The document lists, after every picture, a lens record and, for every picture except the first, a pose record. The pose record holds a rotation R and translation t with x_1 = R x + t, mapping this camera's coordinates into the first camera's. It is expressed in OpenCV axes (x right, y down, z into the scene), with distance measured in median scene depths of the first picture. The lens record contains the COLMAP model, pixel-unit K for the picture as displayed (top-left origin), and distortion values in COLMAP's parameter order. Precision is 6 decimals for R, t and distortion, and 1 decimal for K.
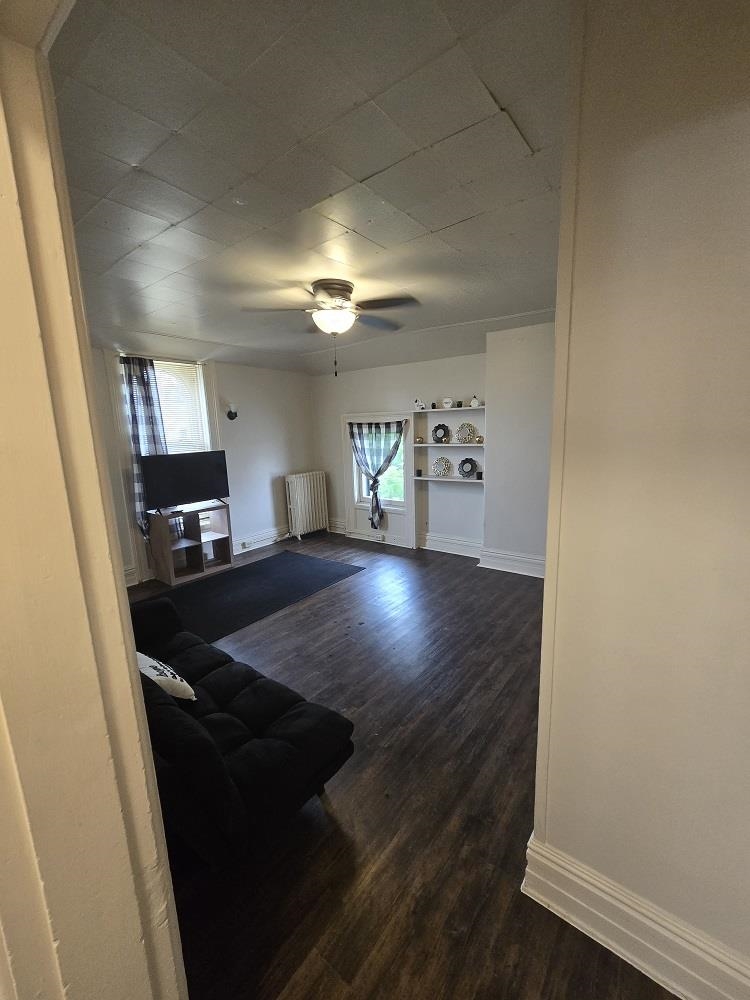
lens RADIAL K [[415.1, 0, 380.0], [0, 415.1, 503.5], [0, 0, 1]] dist [-0.004430, 0.000230]
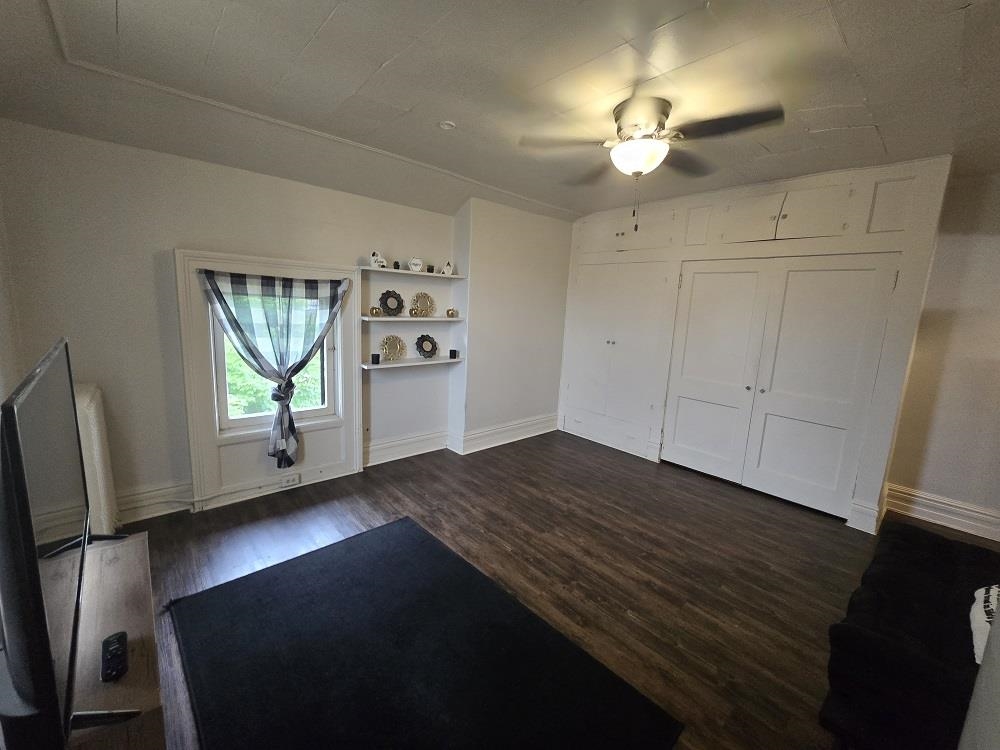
lens RADIAL K [[415.1, 0, 505.0], [0, 415.1, 368.8], [0, 0, 1]] dist [-0.004430, 0.000230]
pose [[0.174930, -0.117272, 0.977572, -0.545778], [0.124944, 0.987498, 0.096105, -0.096640], [-0.976621, 0.105330, 0.187395, 0.662541]]
